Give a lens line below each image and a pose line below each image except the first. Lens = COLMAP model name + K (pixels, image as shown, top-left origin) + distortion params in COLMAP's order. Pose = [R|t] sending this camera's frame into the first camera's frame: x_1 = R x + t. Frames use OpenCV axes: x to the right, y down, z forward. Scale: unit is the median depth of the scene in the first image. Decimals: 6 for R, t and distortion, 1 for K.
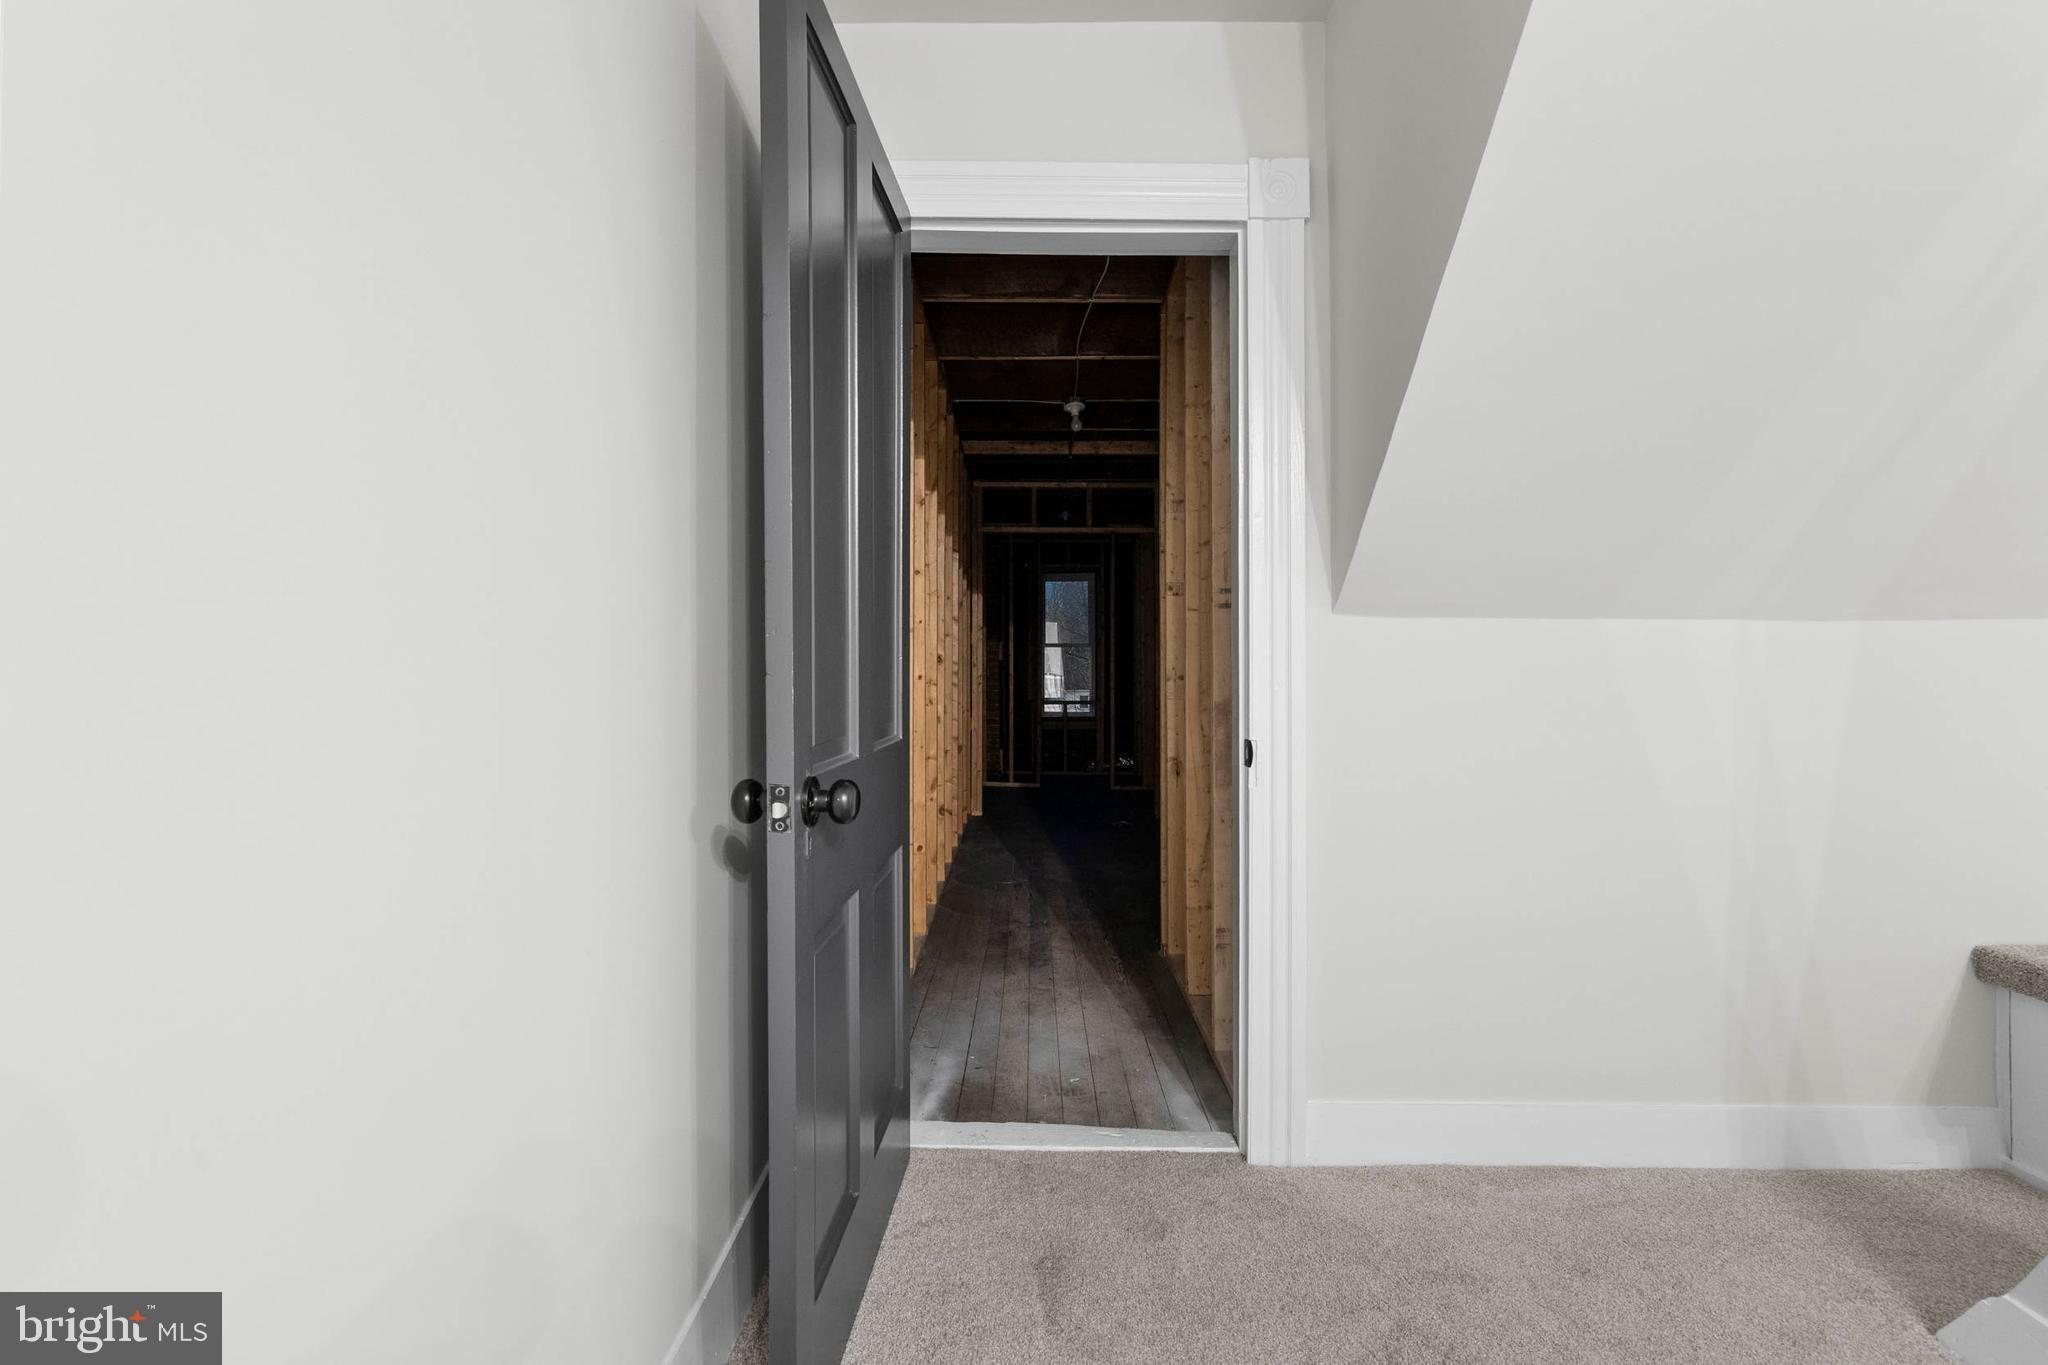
lens RADIAL K [[868.3, 0, 1027.8], [0, 868.3, 678.8], [0, 0, 1]] dist [0.004561, -0.000266]
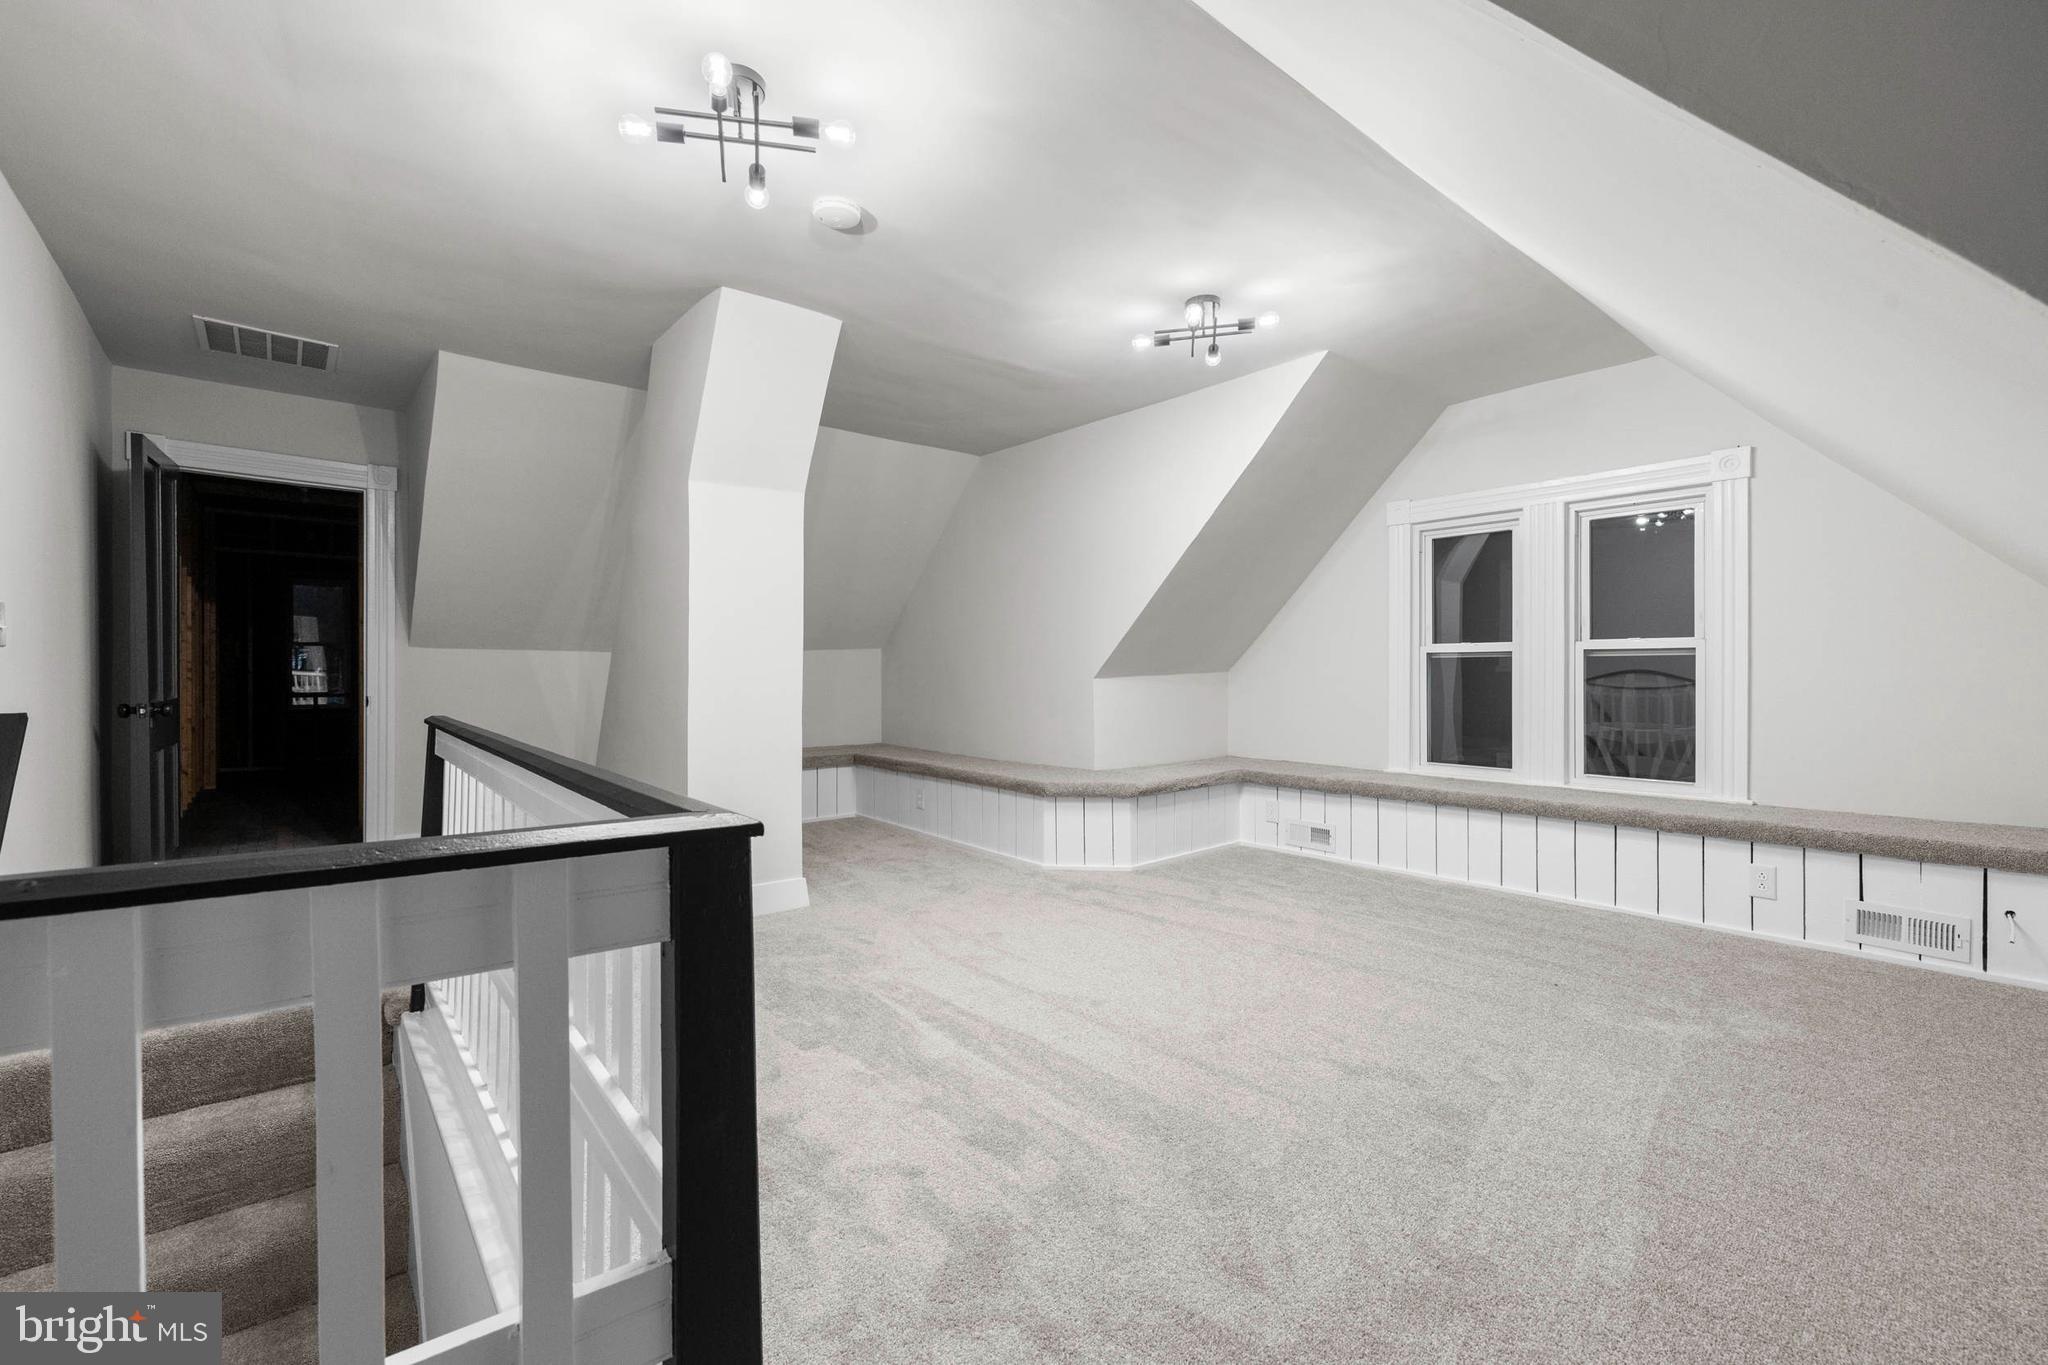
lens RADIAL K [[868.3, 0, 1019.0], [0, 868.3, 678.7], [0, 0, 1]] dist [0.004561, -0.000266]
pose [[0.765712, -0.004075, 0.643171, 0.025516], [0.001469, 0.999988, 0.004588, 0.003446], [-0.643182, -0.002568, 0.765709, -0.719013]]
